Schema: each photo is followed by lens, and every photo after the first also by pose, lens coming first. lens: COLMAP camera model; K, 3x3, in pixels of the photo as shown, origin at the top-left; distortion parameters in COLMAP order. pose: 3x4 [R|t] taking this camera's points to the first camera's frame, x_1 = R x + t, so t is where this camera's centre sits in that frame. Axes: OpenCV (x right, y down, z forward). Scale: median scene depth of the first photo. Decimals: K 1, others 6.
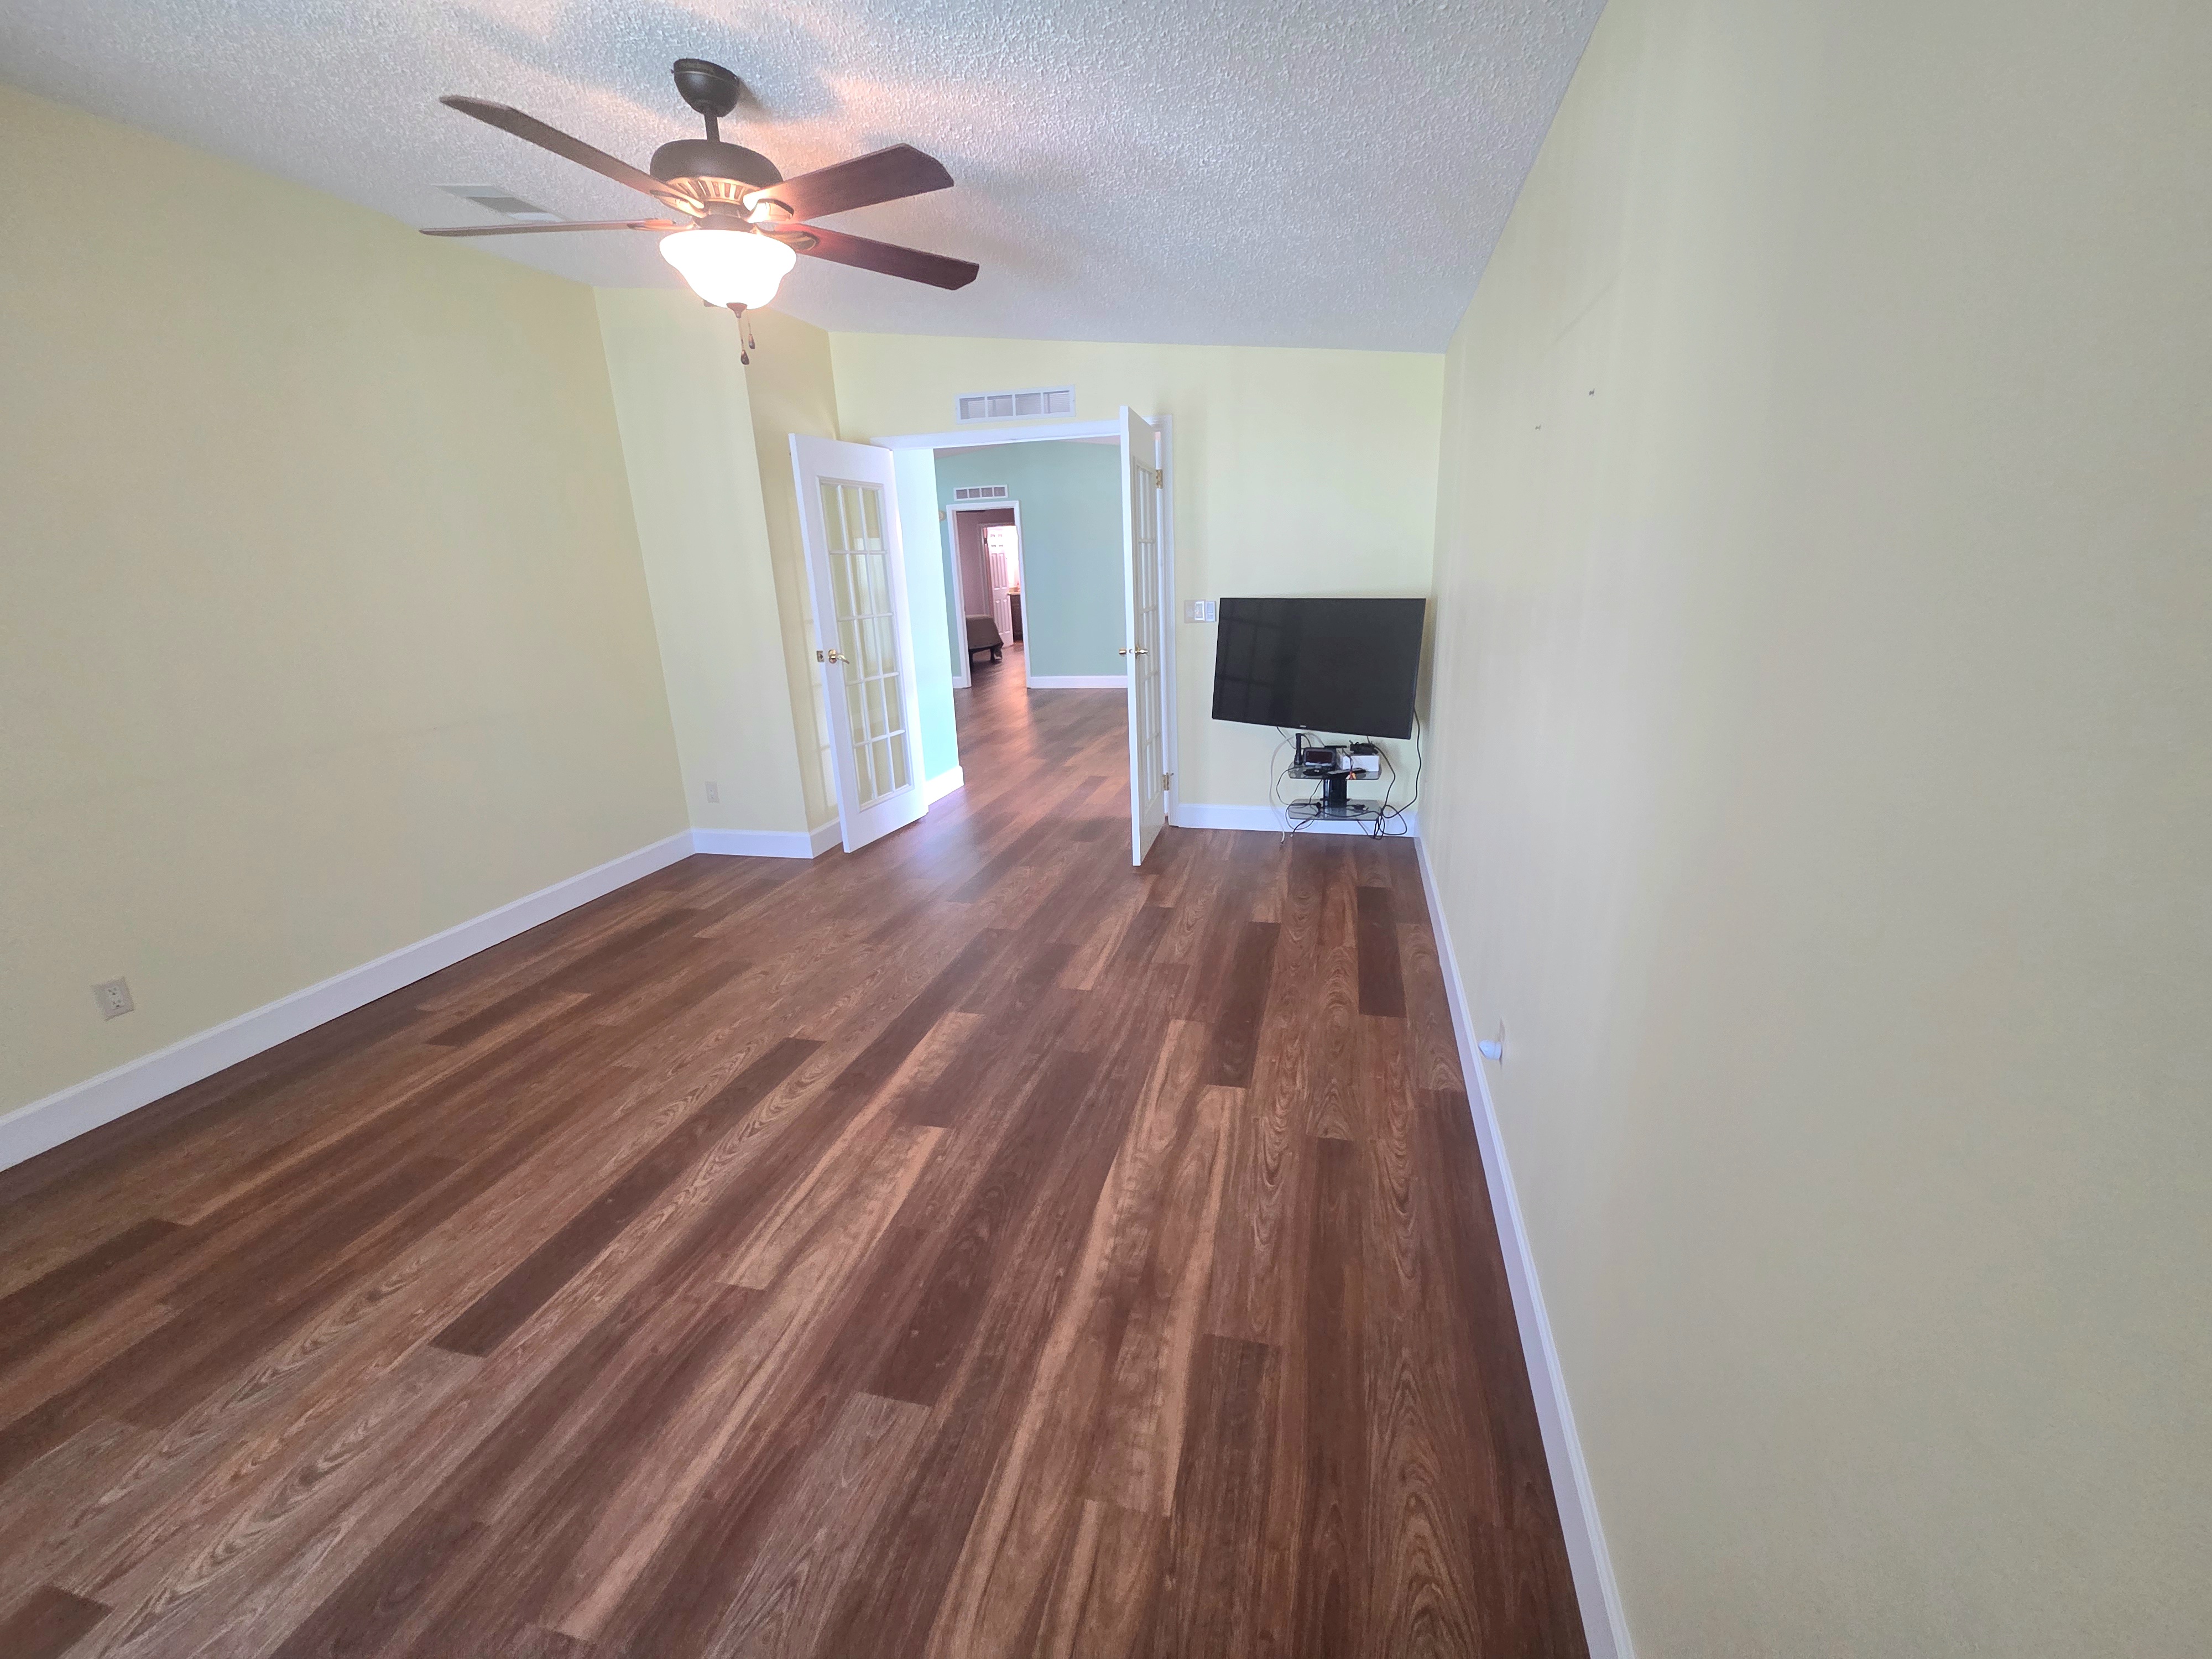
lens RADIAL K [[906.6, 0, 1114.4], [0, 906.6, 827.1], [0, 0, 1]] dist [0.005205, 0.000099]
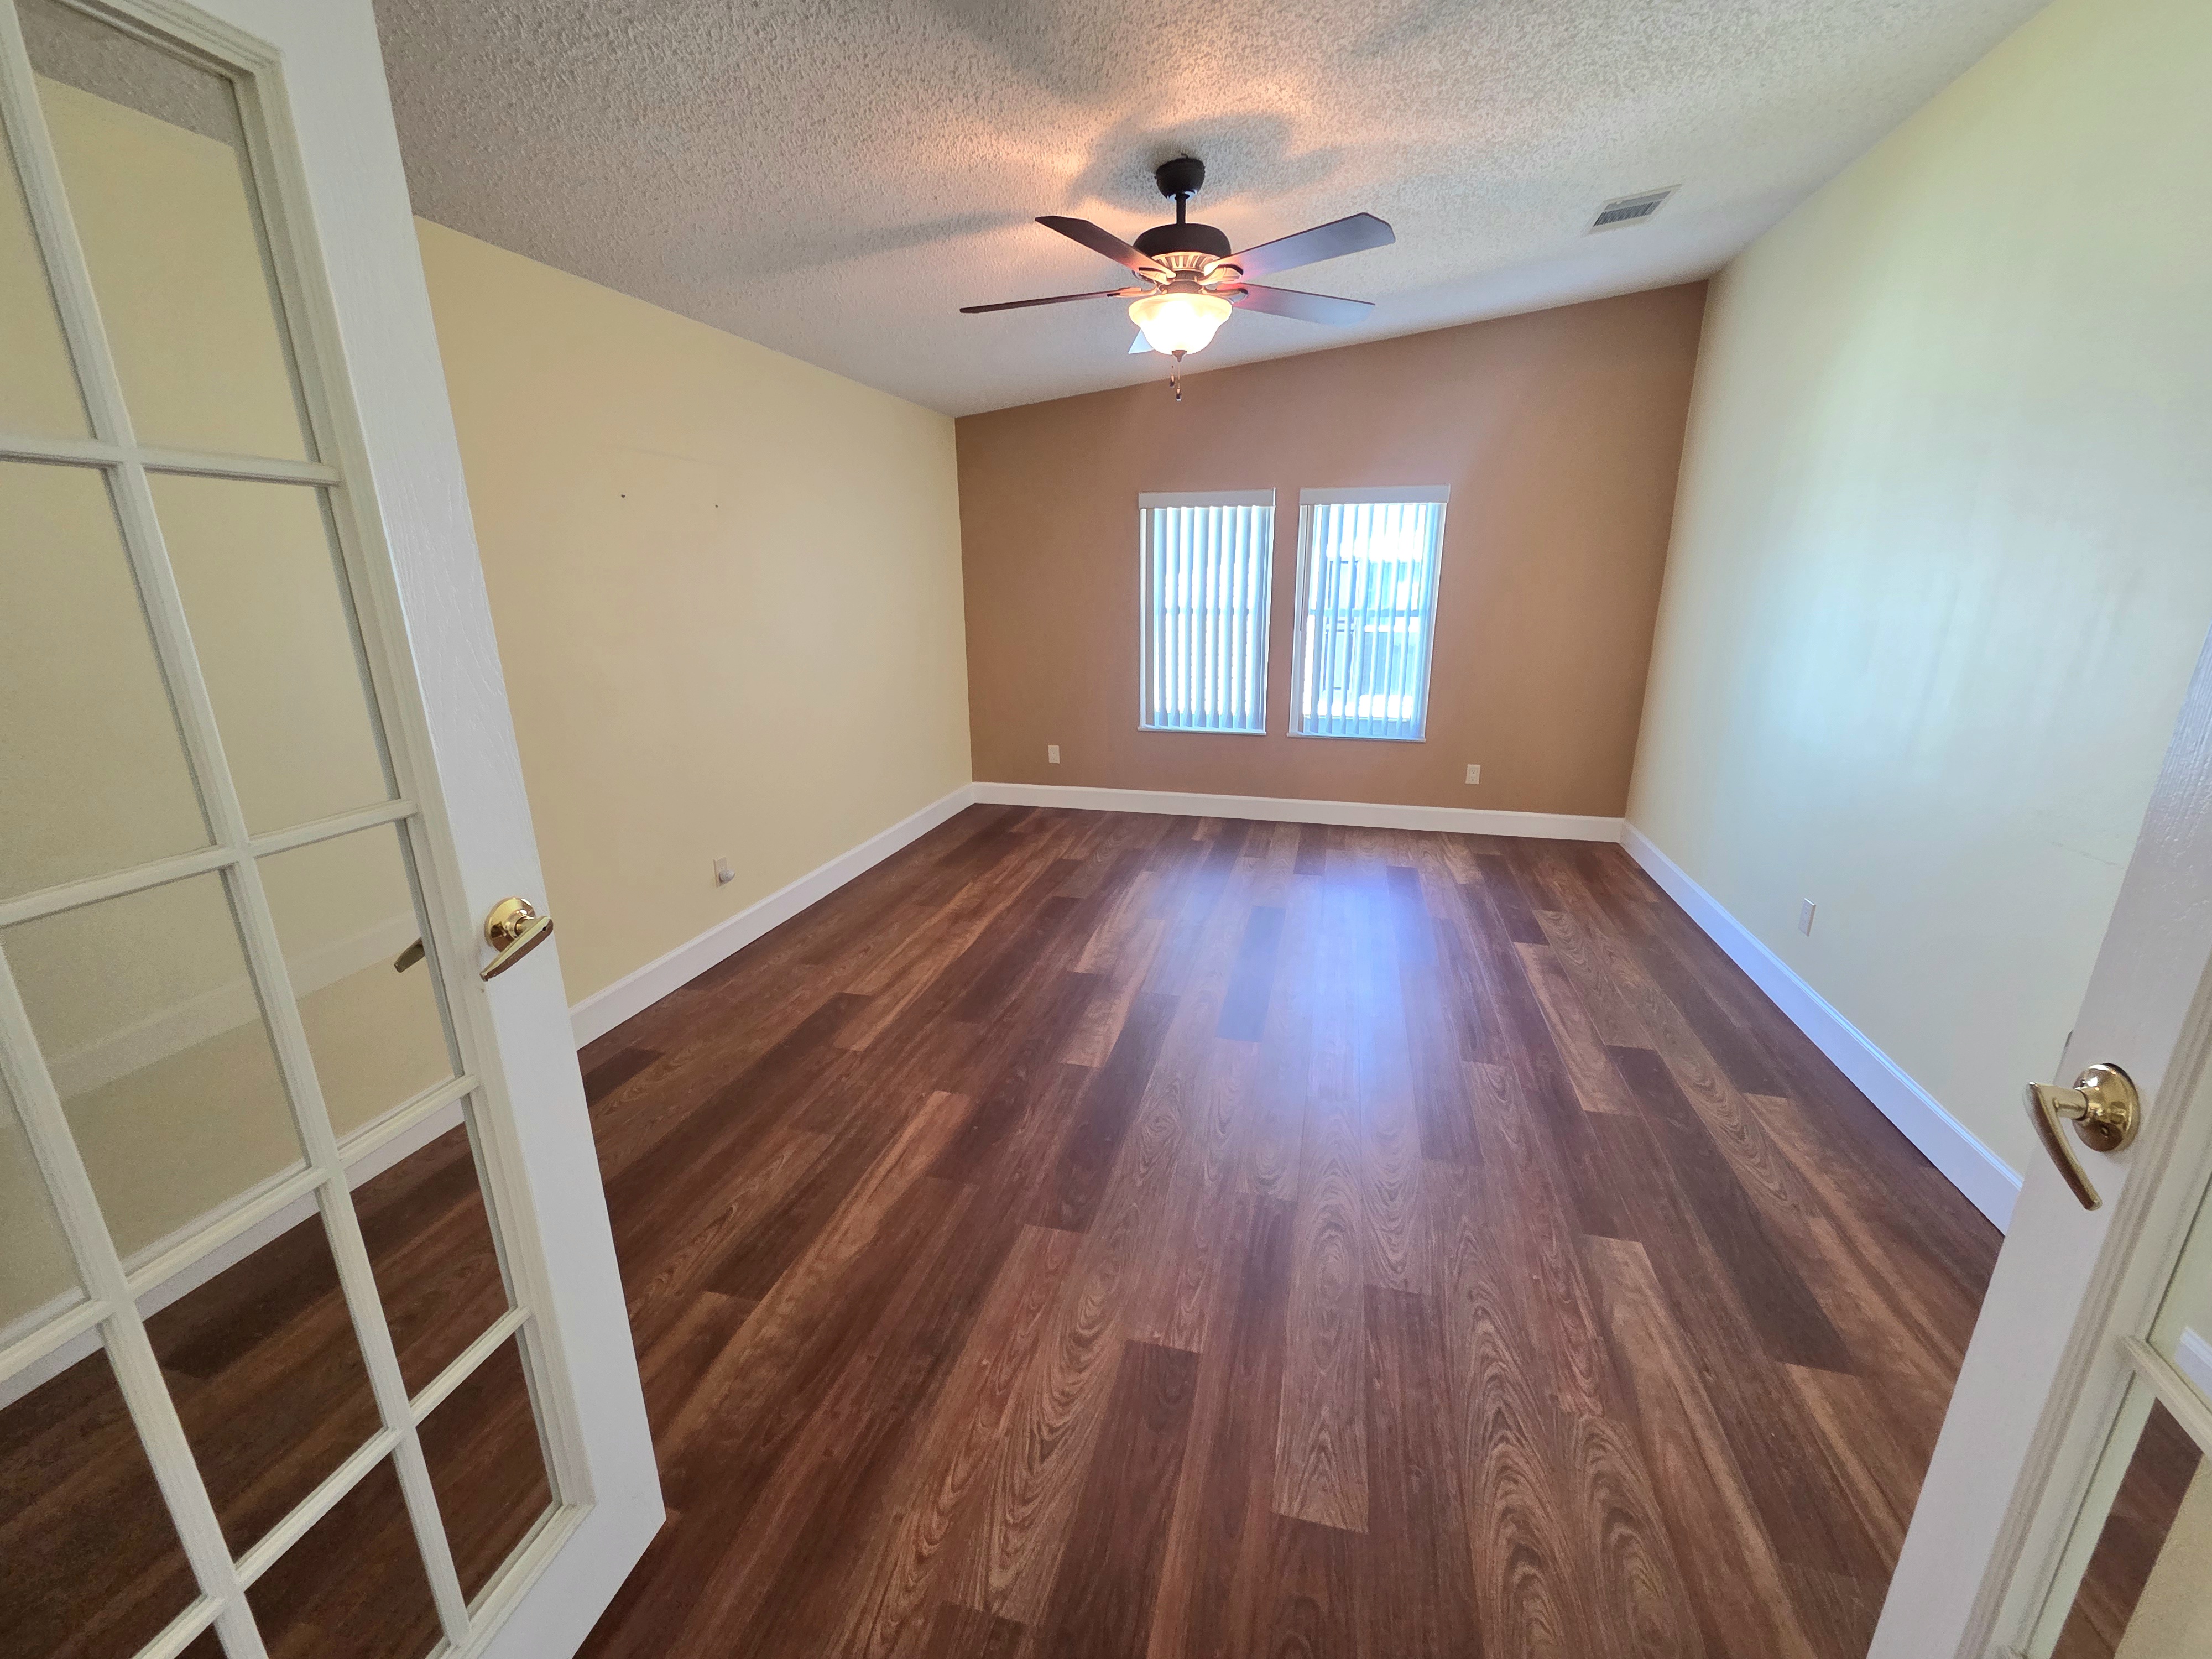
lens RADIAL K [[904.8, 0, 1112.7], [0, 904.8, 827.9], [0, 0, 1]] dist [0.001363, -0.000066]
pose [[-0.999129, 0.039992, 0.011953, -0.261914], [0.040207, 0.845233, 0.532883, -0.573068], [0.011208, 0.532899, -0.846105, 1.986871]]
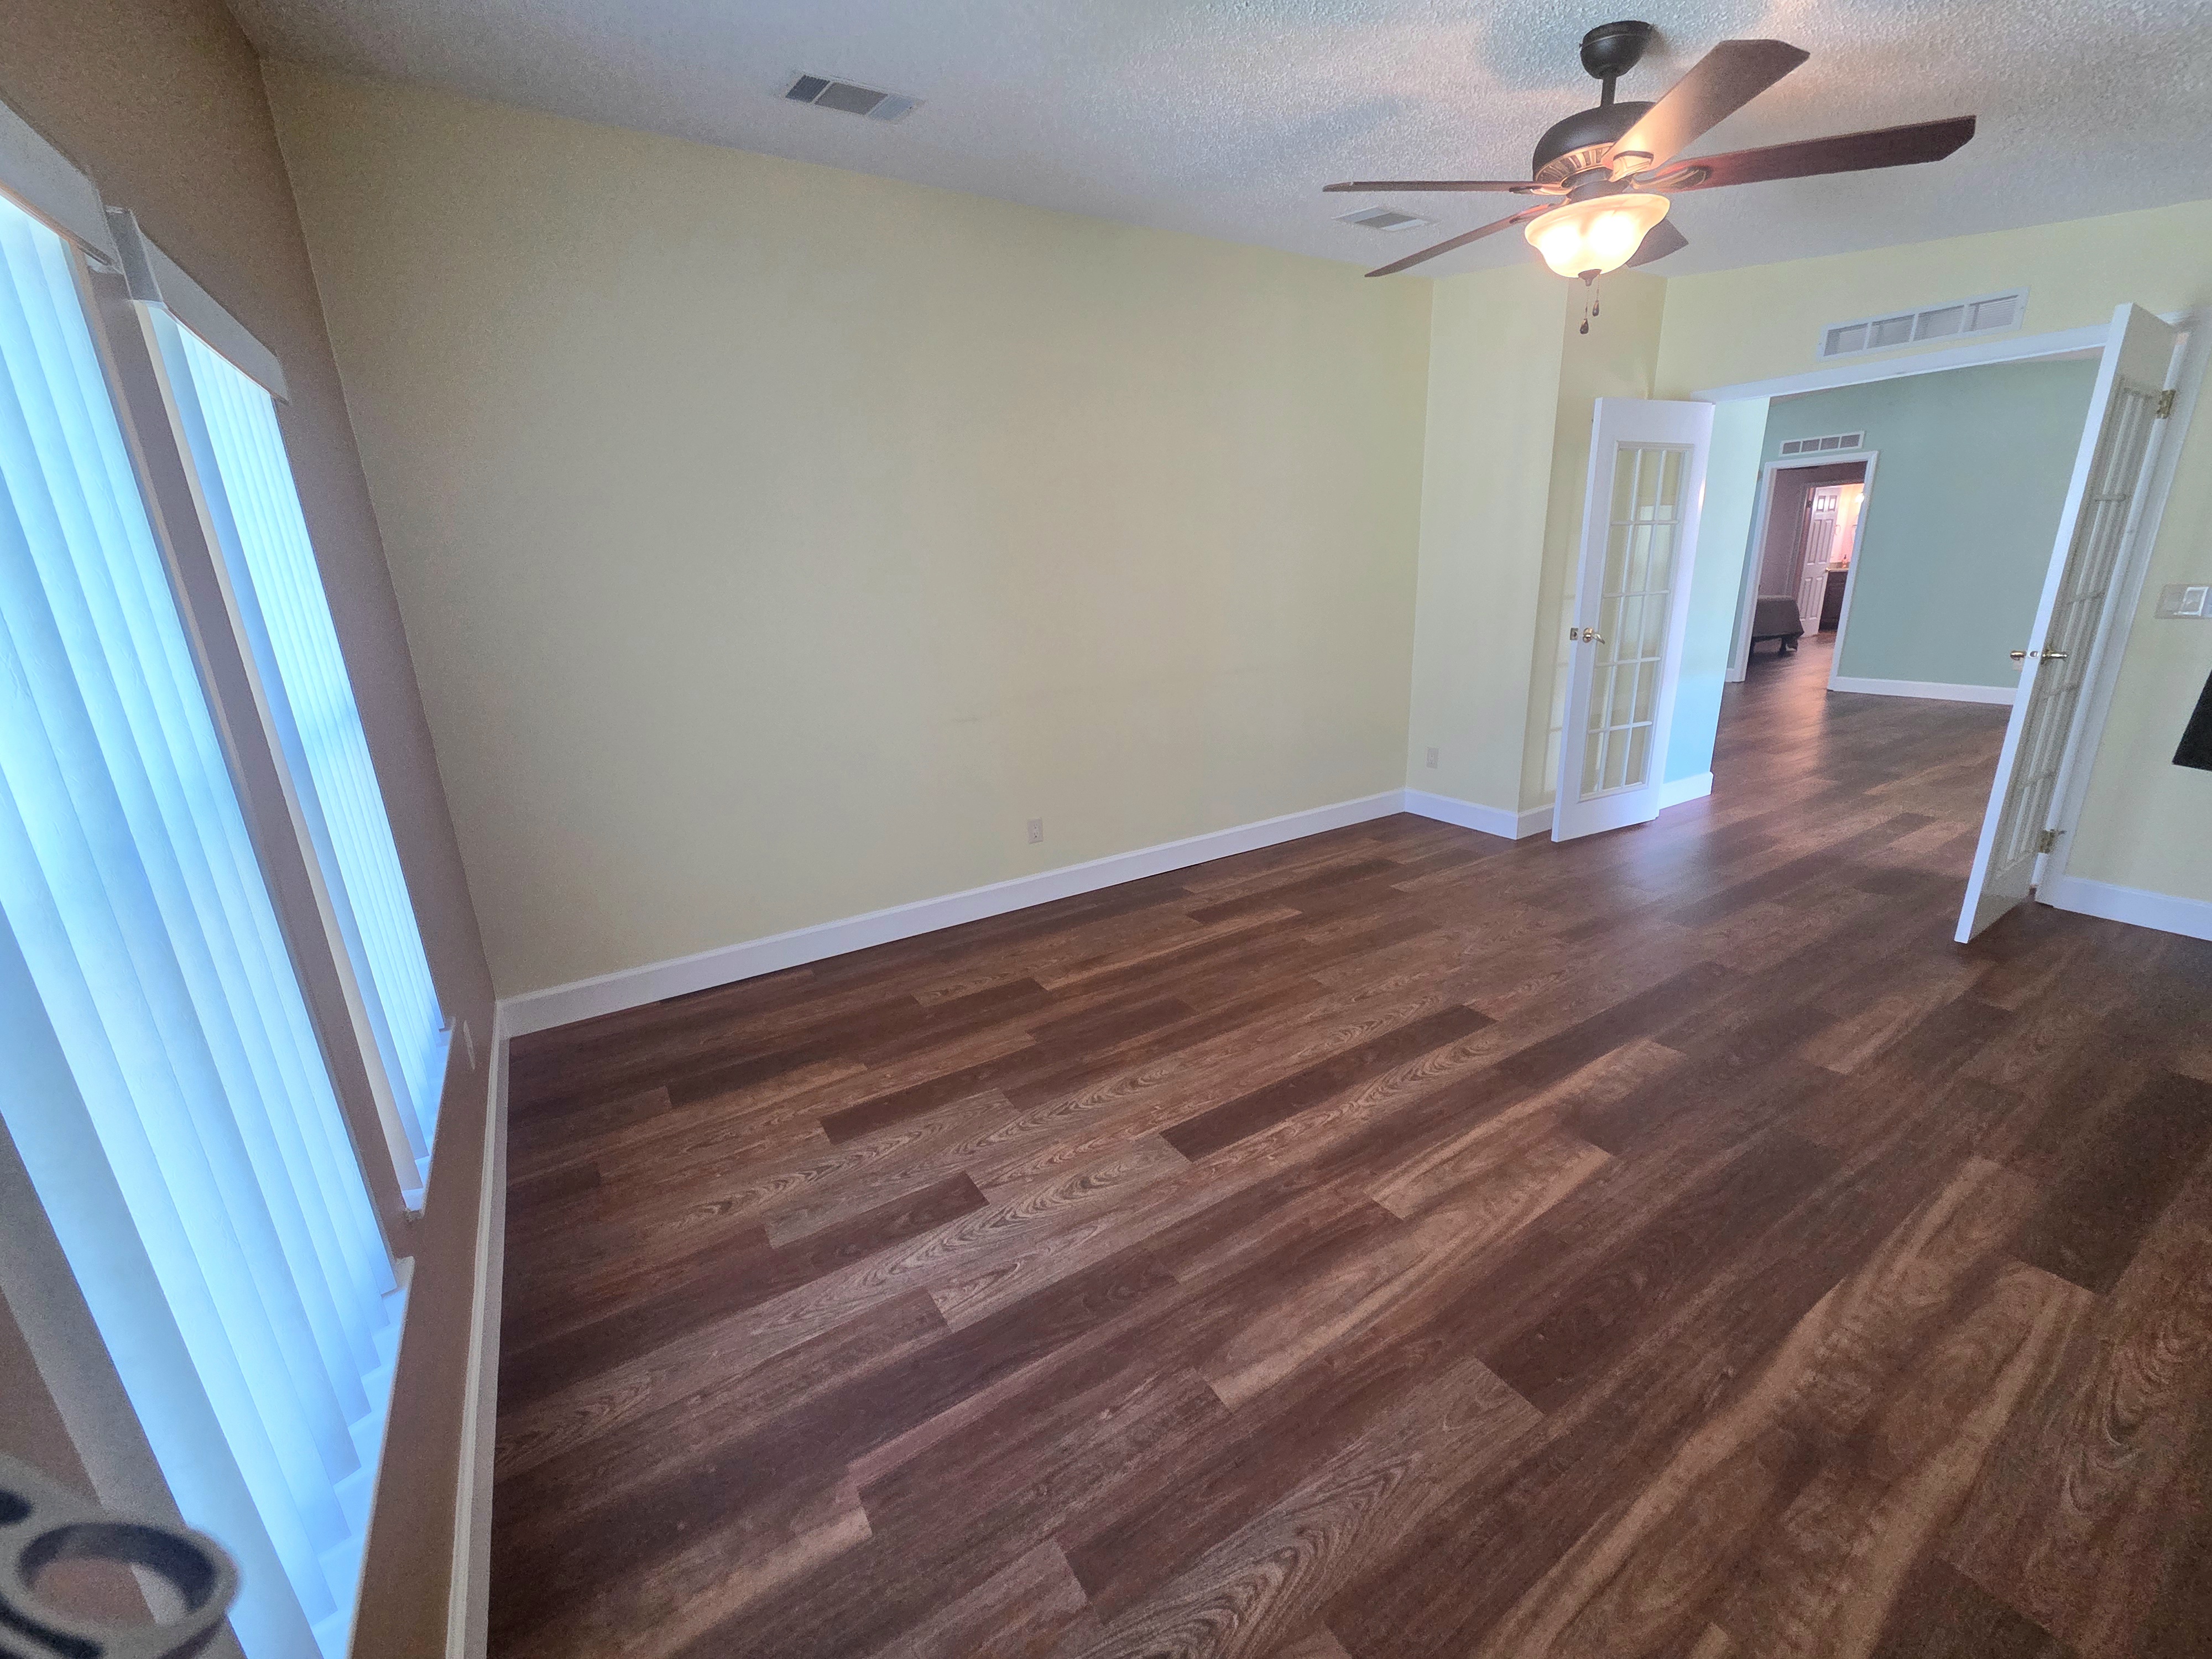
lens RADIAL K [[906.6, 0, 1114.4], [0, 906.6, 827.1], [0, 0, 1]] dist [0.005205, 0.000099]
pose [[0.727490, 0.203982, -0.655095, -0.018016], [-0.185188, 0.977725, 0.098788, 0.008848], [0.660654, 0.049448, 0.749061, -0.039771]]
